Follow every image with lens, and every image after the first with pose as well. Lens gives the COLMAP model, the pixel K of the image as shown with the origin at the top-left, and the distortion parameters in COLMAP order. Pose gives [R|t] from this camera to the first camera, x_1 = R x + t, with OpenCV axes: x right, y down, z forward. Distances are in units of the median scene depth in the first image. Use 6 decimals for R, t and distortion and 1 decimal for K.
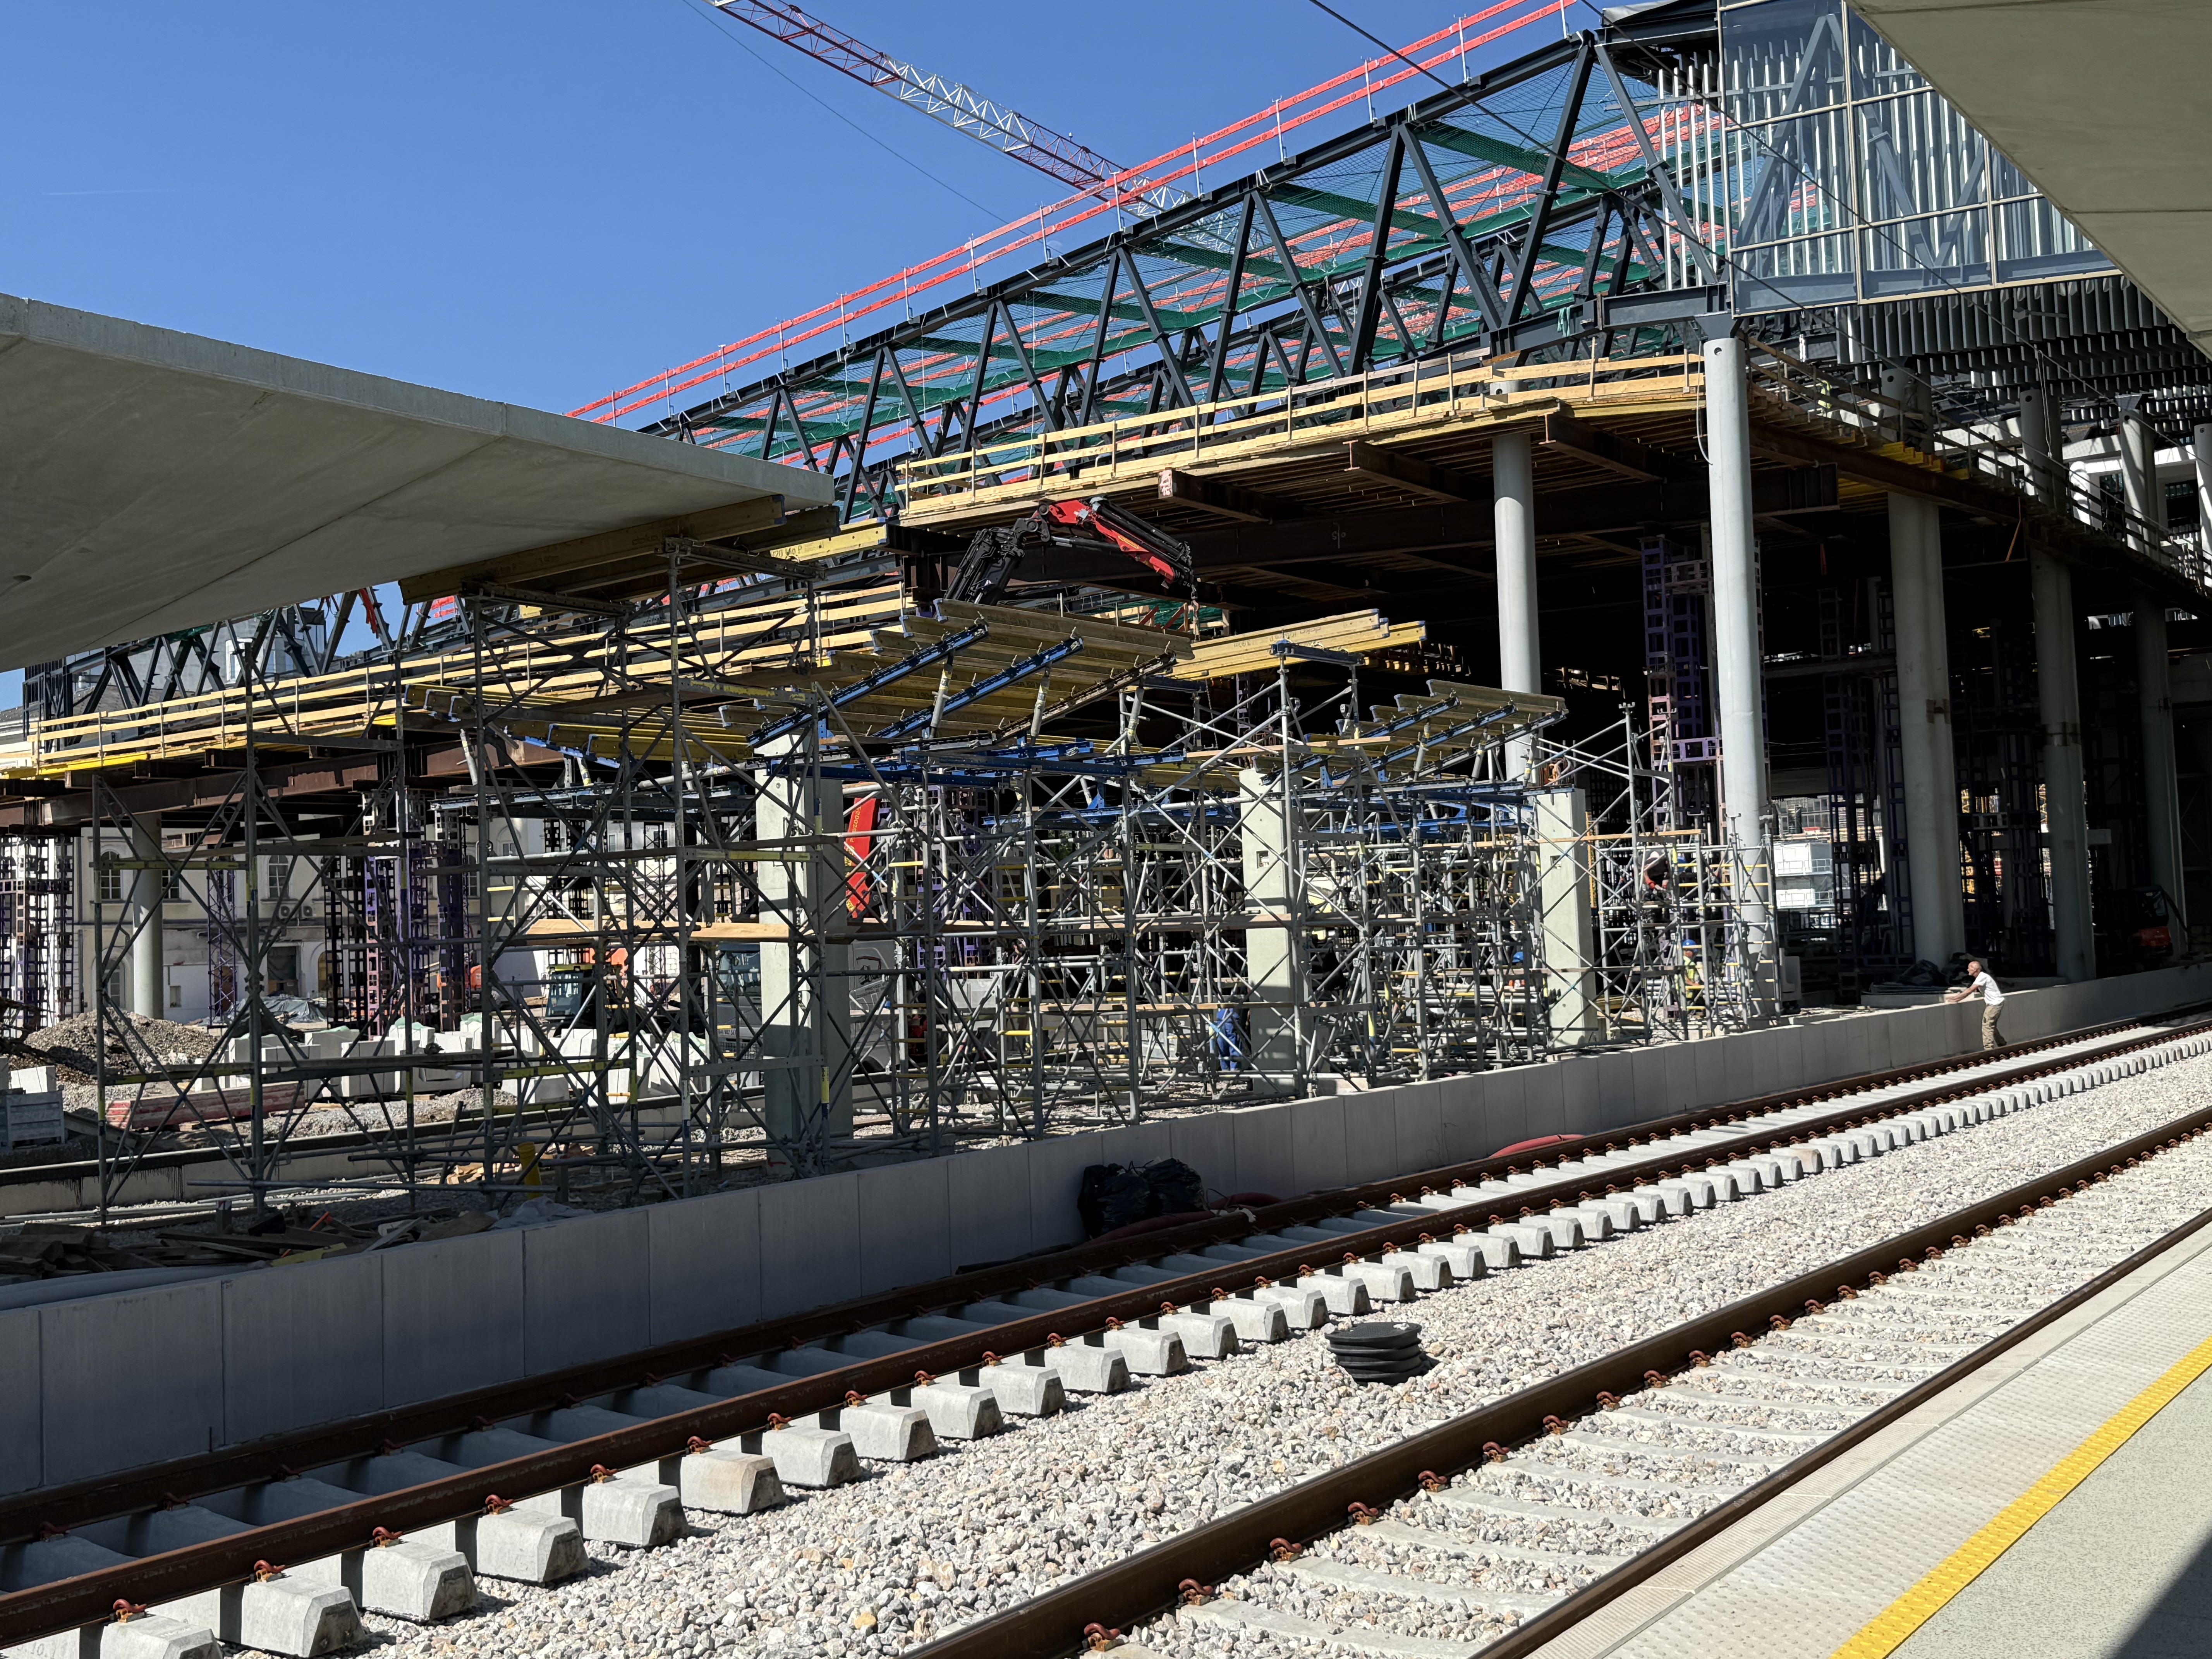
lens RADIAL K [[2350.1, 0, 1105.4], [0, 2350.1, 822.8], [0, 0, 1]] dist [0.202560, -0.479001]
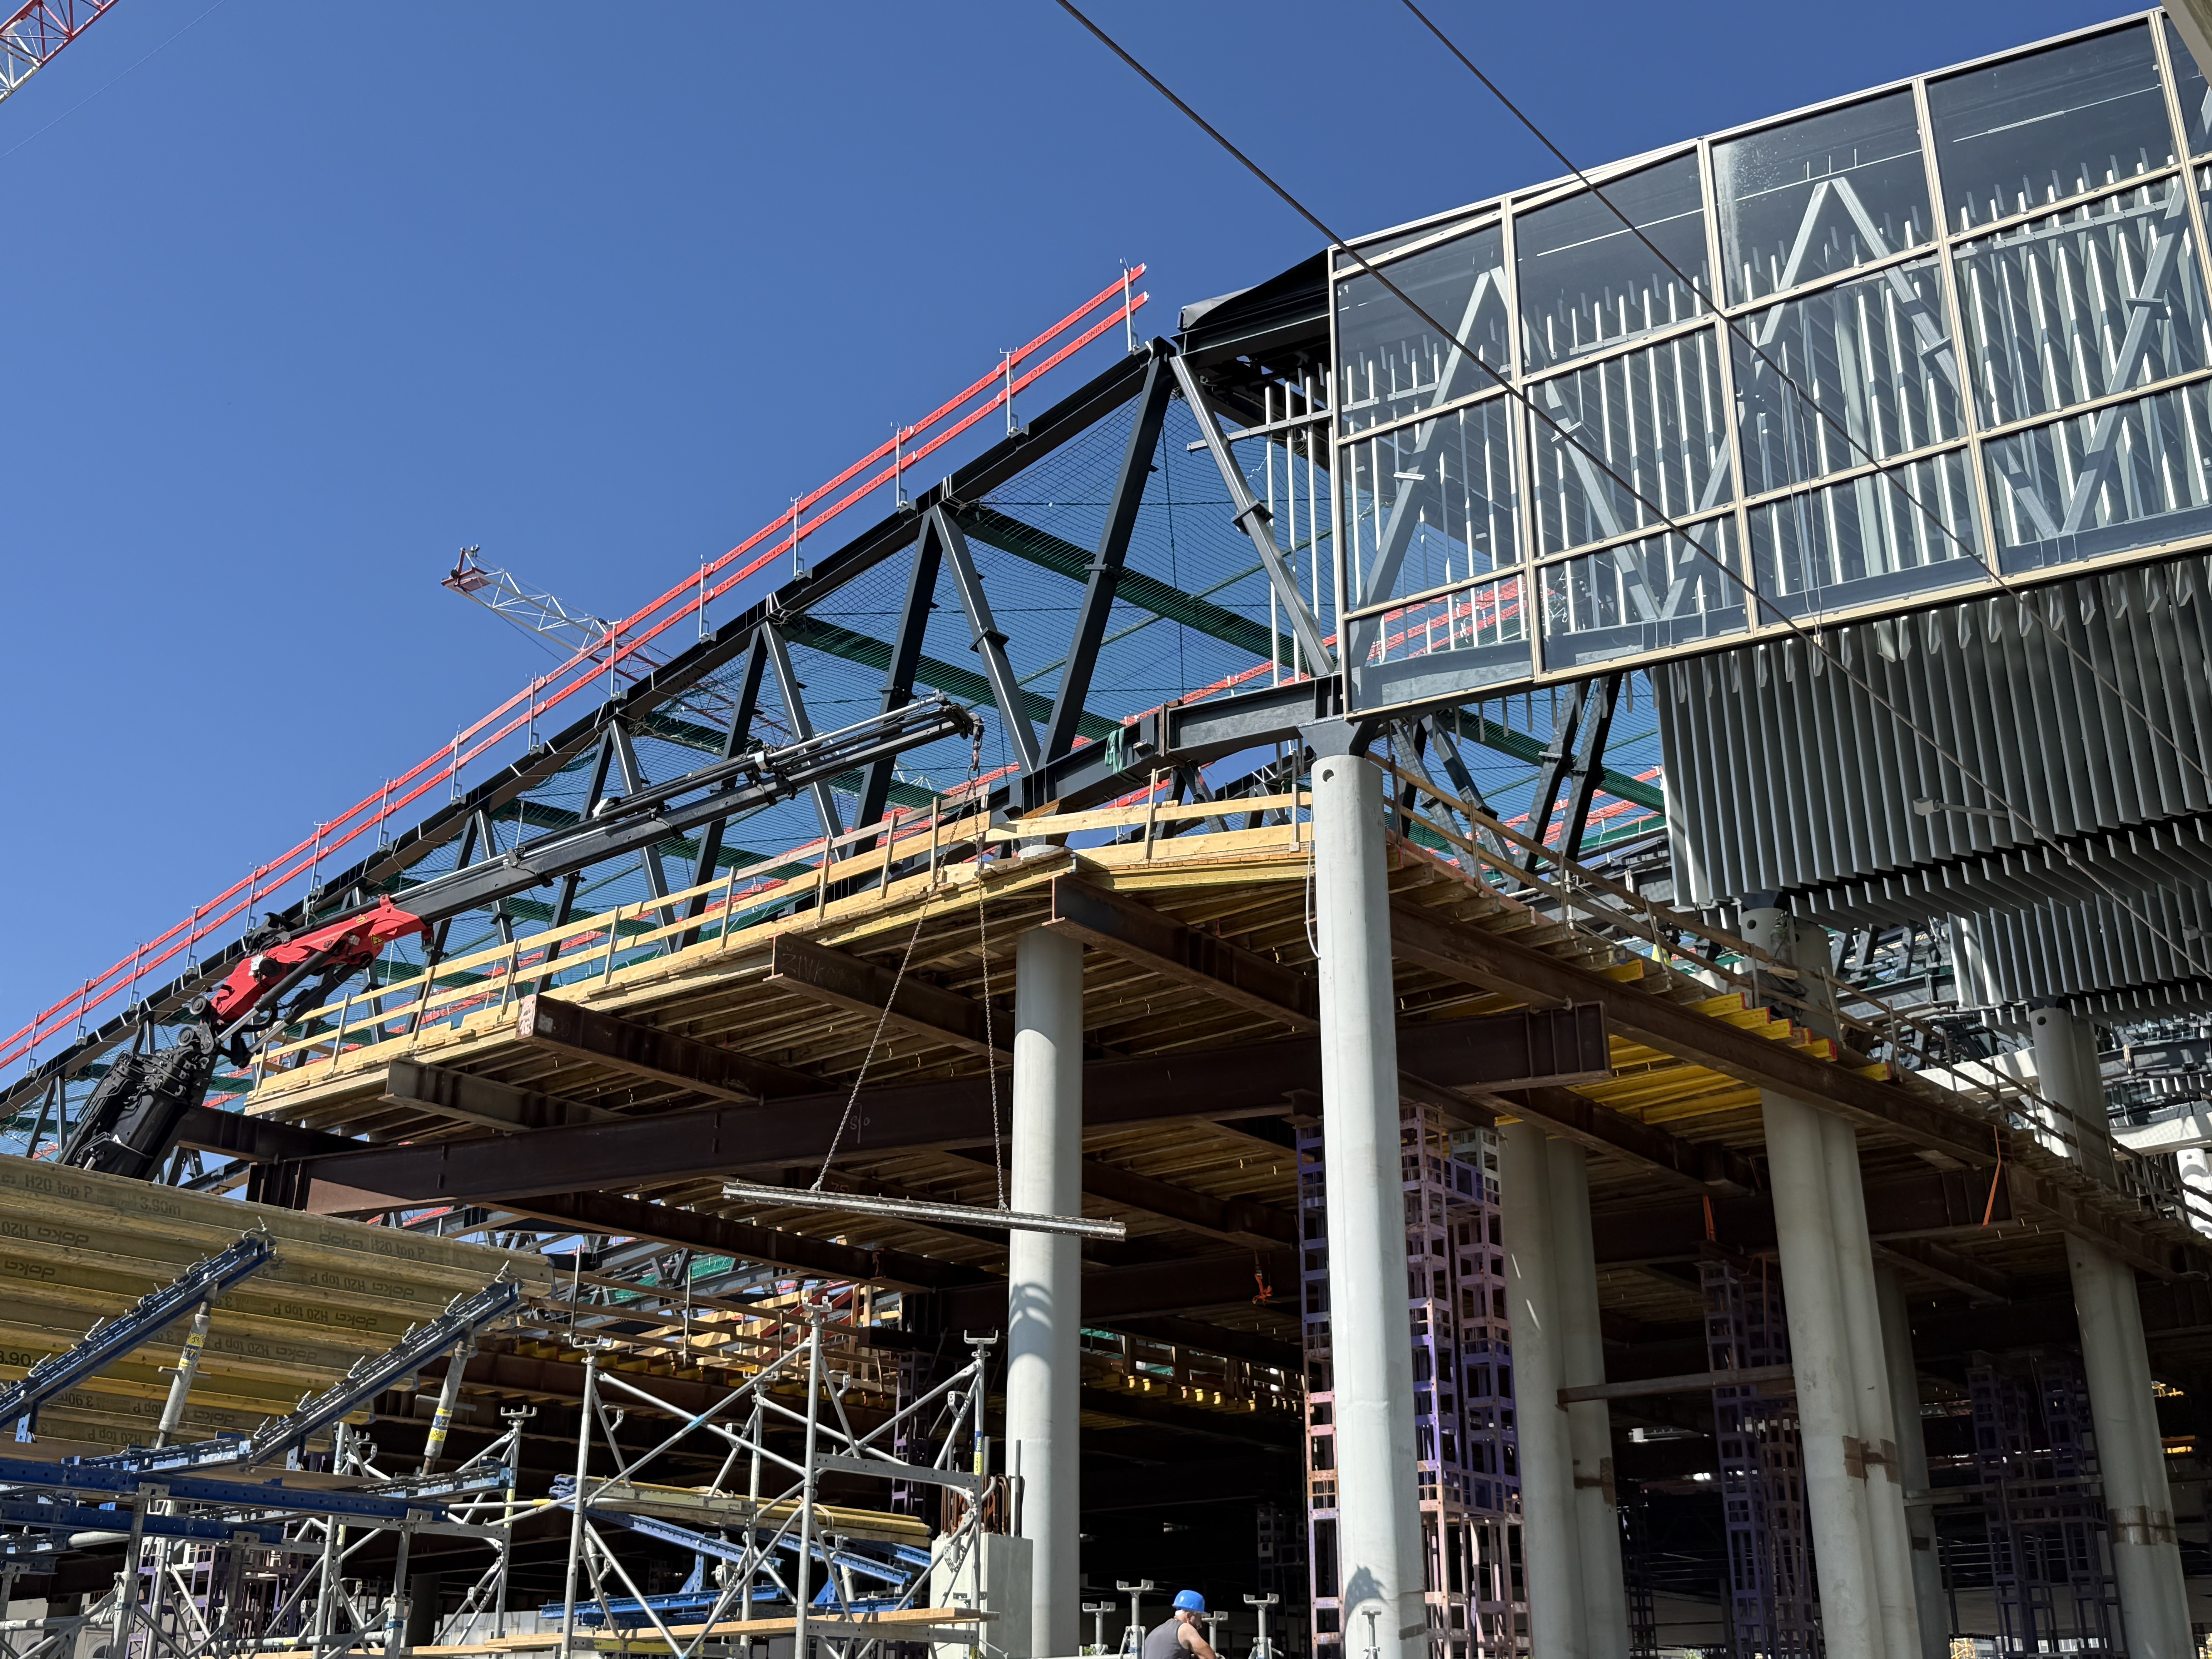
lens RADIAL K [[2350.1, 0, 1105.4], [0, 2350.1, 822.8], [0, 0, 1]] dist [0.202560, -0.479001]
pose [[0.996394, 0.009192, -0.084351, 0.231342], [-0.036357, 0.944482, -0.326545, 0.006545], [0.076666, 0.328434, 0.941410, 0.412411]]
